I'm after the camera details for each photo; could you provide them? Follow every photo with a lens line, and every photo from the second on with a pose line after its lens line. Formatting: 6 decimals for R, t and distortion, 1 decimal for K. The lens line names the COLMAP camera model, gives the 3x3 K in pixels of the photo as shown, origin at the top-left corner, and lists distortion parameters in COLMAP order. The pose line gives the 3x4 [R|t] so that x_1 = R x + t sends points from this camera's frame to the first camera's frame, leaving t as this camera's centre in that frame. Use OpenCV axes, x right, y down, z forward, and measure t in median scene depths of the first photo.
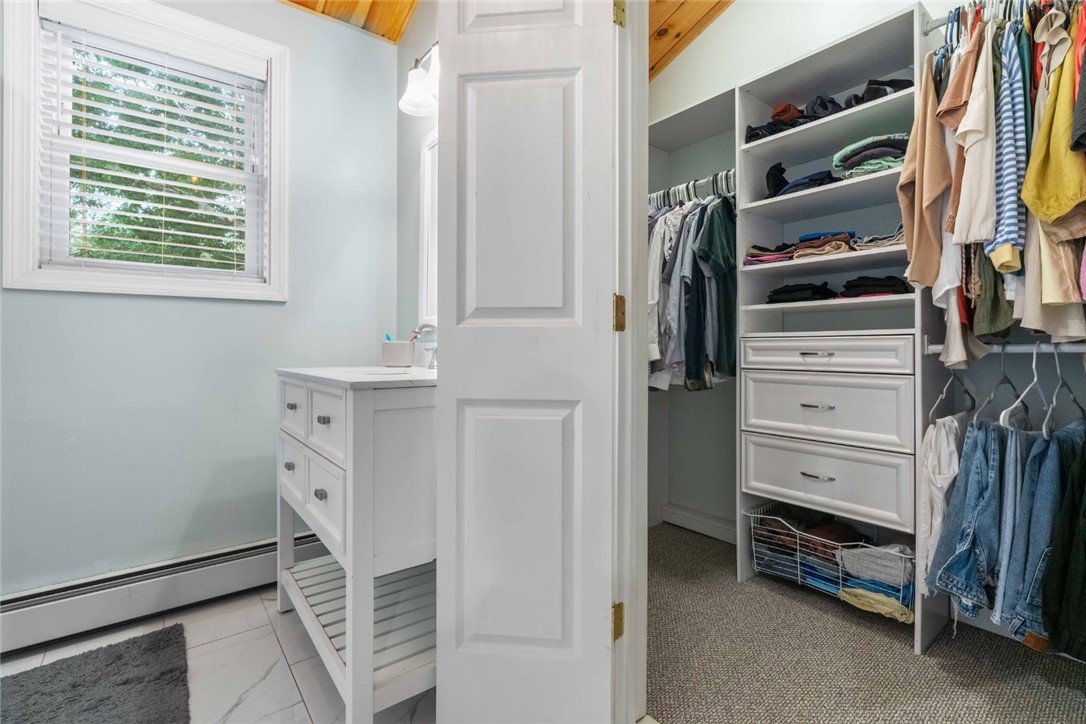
lens RADIAL K [[494.7, 0, 541.8], [0, 494.7, 341.5], [0, 0, 1]] dist [0.001780, 0.000227]
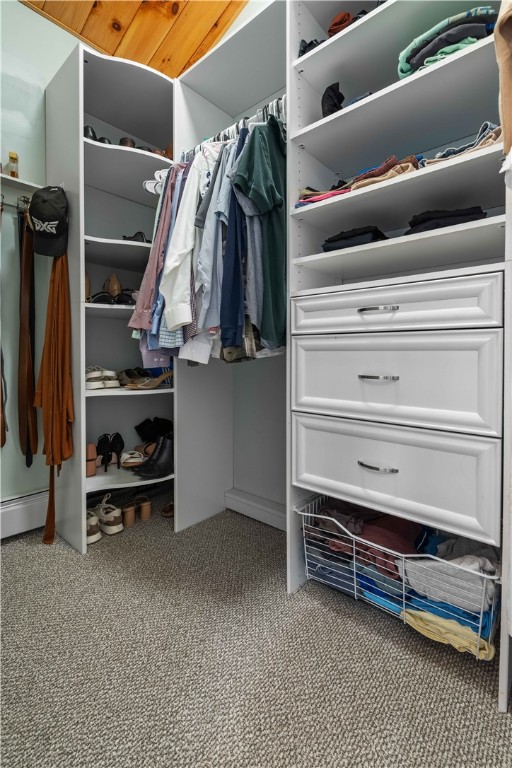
lens RADIAL K [[358.3, 0, 255.9], [0, 358.3, 354.2], [0, 0, 1]] dist [-0.001032, 0.000109]
pose [[0.982918, -0.003337, 0.184014, 0.241828], [-0.000030, 0.999833, 0.018289, 0.076985], [-0.184045, -0.017982, 0.982753, 0.440384]]
